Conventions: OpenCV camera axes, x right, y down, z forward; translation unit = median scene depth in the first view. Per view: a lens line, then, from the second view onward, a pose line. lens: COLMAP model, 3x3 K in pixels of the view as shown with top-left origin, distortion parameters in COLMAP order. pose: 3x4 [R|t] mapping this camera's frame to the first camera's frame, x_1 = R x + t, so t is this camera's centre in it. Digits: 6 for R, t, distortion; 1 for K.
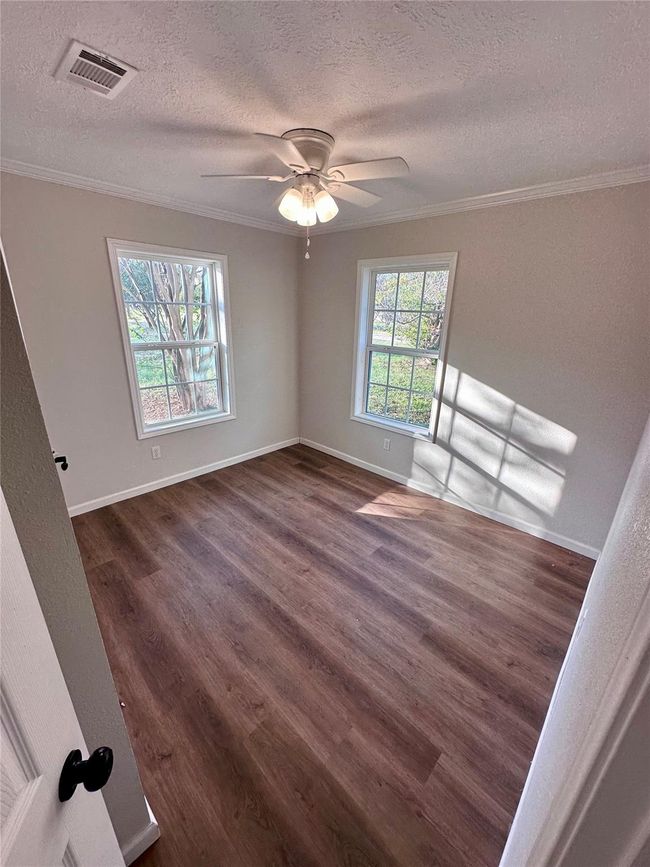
lens RADIAL K [[352.5, 0, 325.0], [0, 352.5, 433.5], [0, 0, 1]] dist [-0.002036, -0.000127]
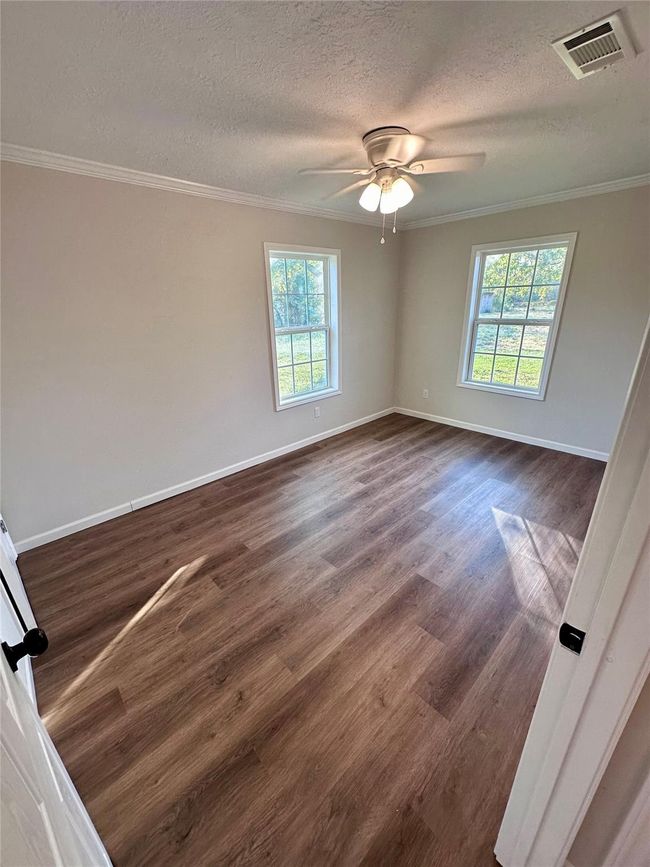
lens RADIAL K [[345.1, 0, 310.6], [0, 345.1, 437.2], [0, 0, 1]] dist [0.002501, 0.000178]
pose [[0.994933, -0.025042, -0.097369, -0.293079], [0.030323, 0.998126, 0.053148, 0.047899], [0.095856, -0.055831, 0.993828, -0.170781]]
